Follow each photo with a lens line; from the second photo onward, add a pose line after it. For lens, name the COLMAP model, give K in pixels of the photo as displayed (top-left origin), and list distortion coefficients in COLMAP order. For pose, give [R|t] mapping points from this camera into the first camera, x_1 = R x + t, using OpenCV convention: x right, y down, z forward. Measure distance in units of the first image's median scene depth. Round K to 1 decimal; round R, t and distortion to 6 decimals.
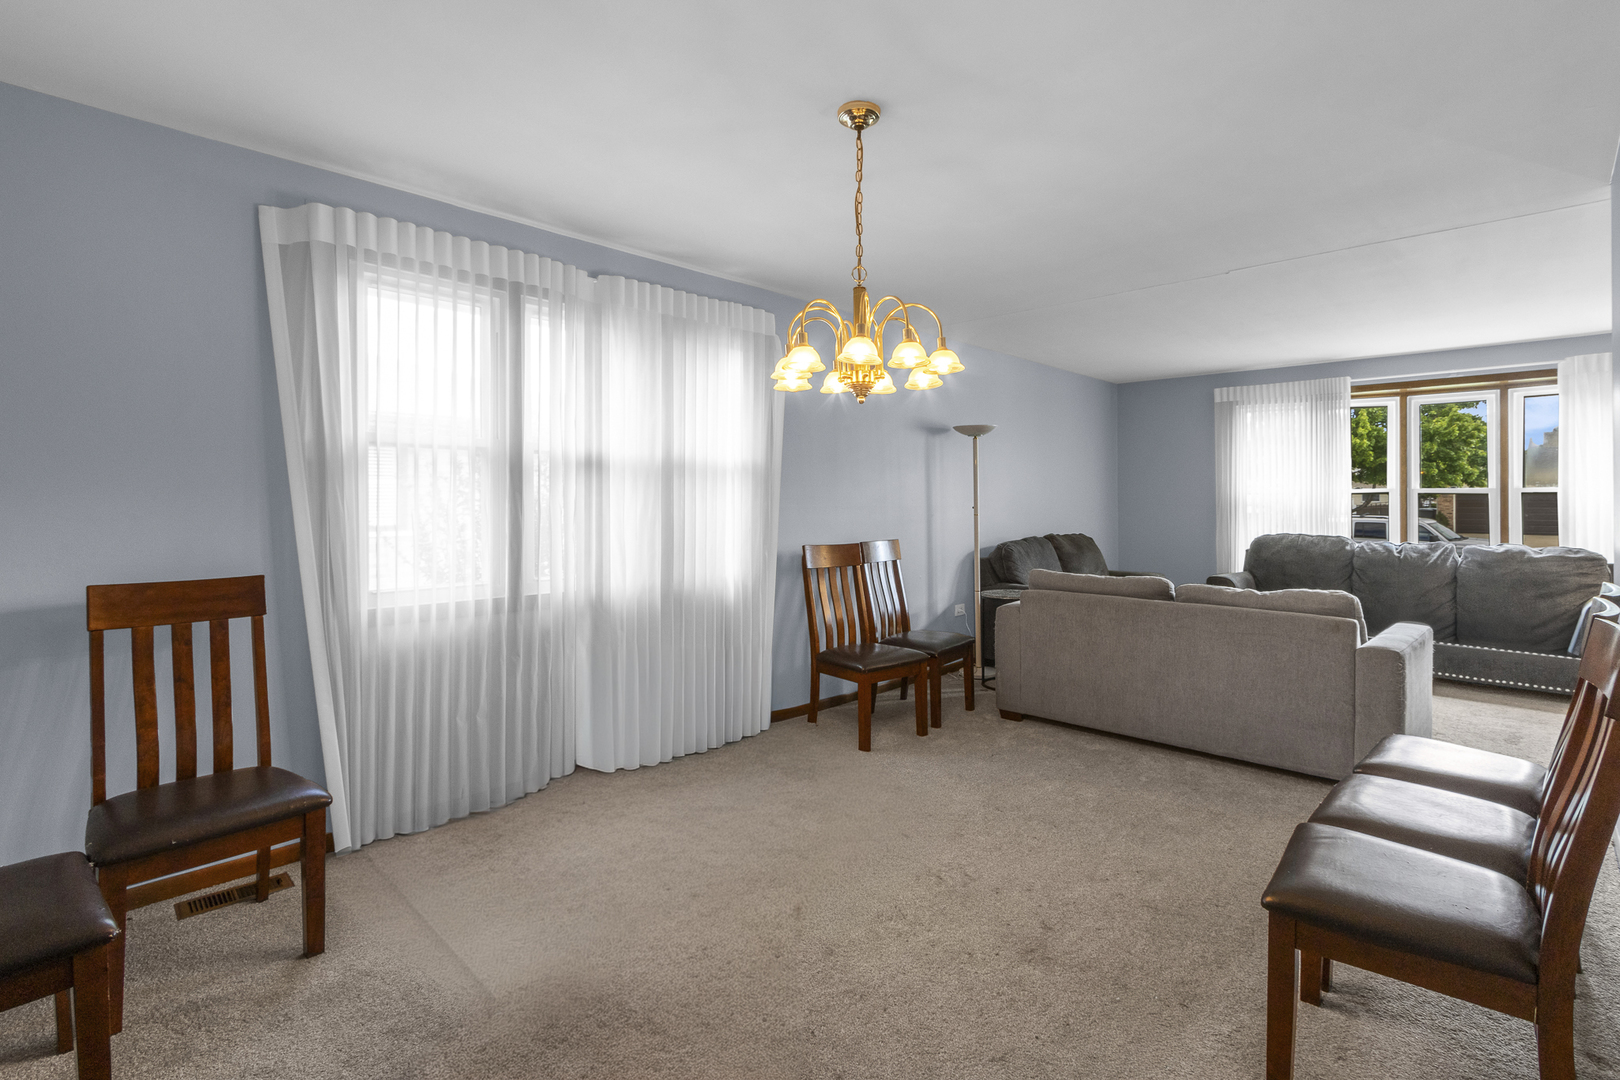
lens RADIAL K [[734.7, 0, 807.0], [0, 734.7, 492.9], [0, 0, 1]] dist [-0.000198, -0.000025]
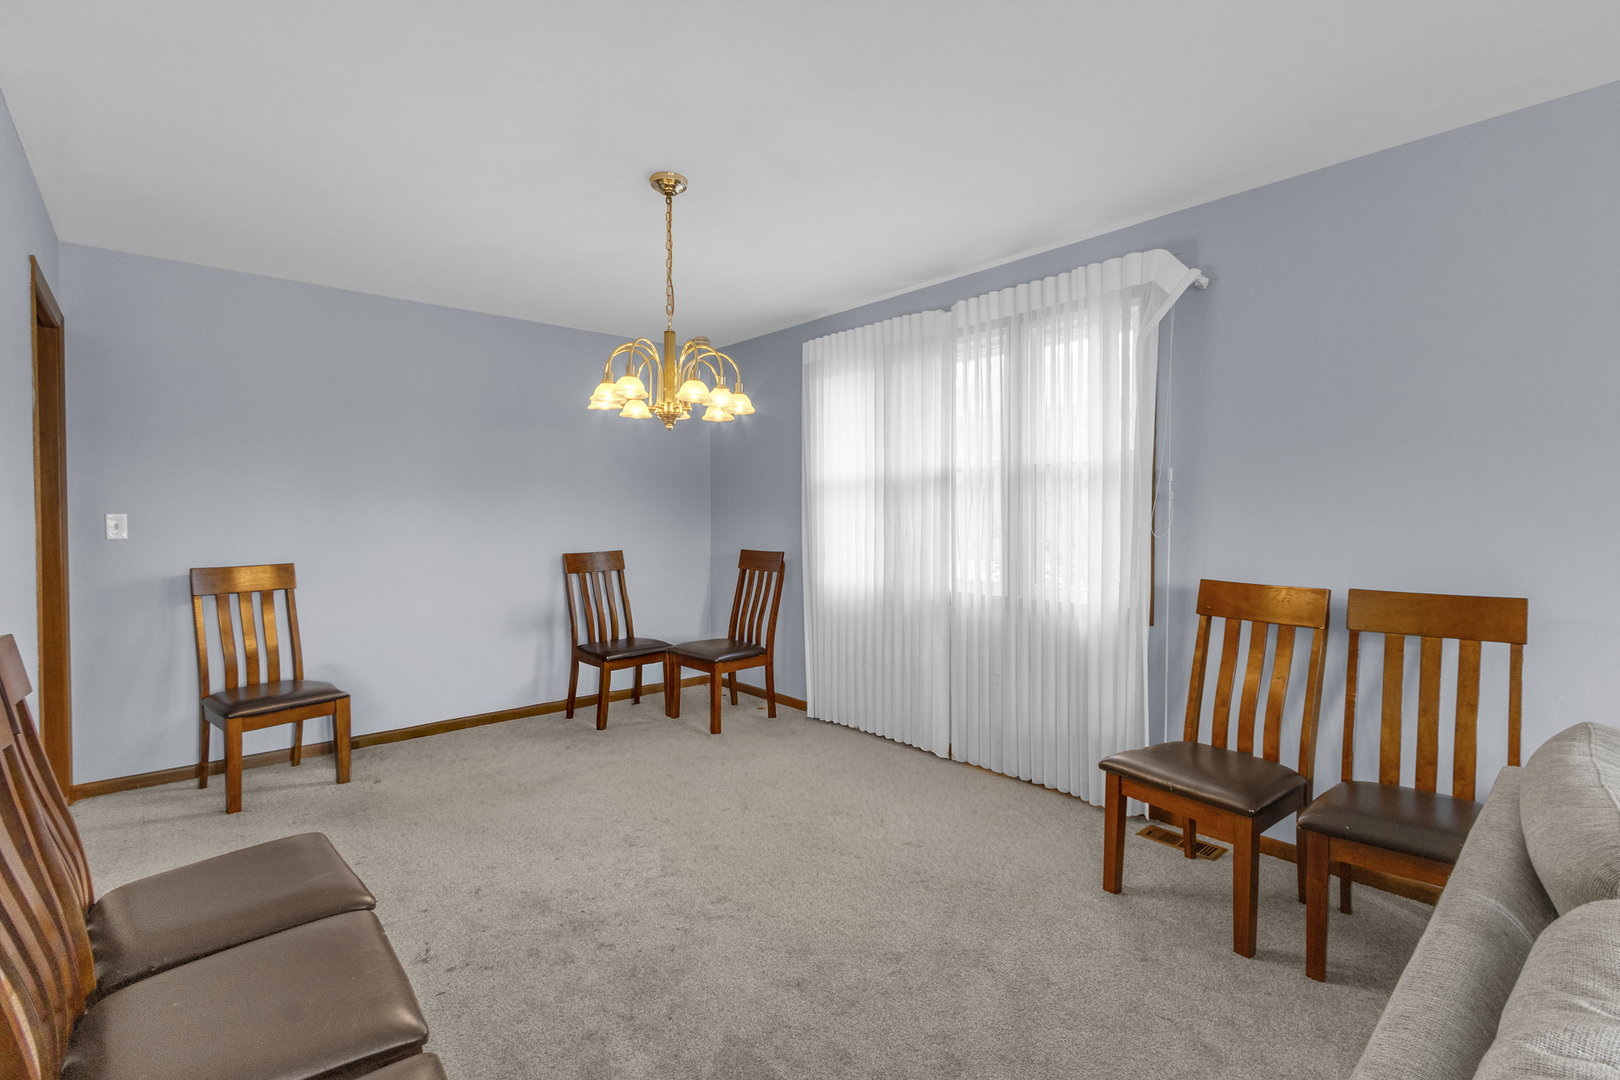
lens RADIAL K [[748.6, 0, 812.6], [0, 748.6, 522.6], [0, 0, 1]] dist [0.002918, 0.000202]
pose [[-0.044996, 0.006043, -0.998969, 0.826818], [0.012371, 0.999908, 0.005492, 0.018367], [0.998911, -0.012111, -0.045066, 0.813761]]
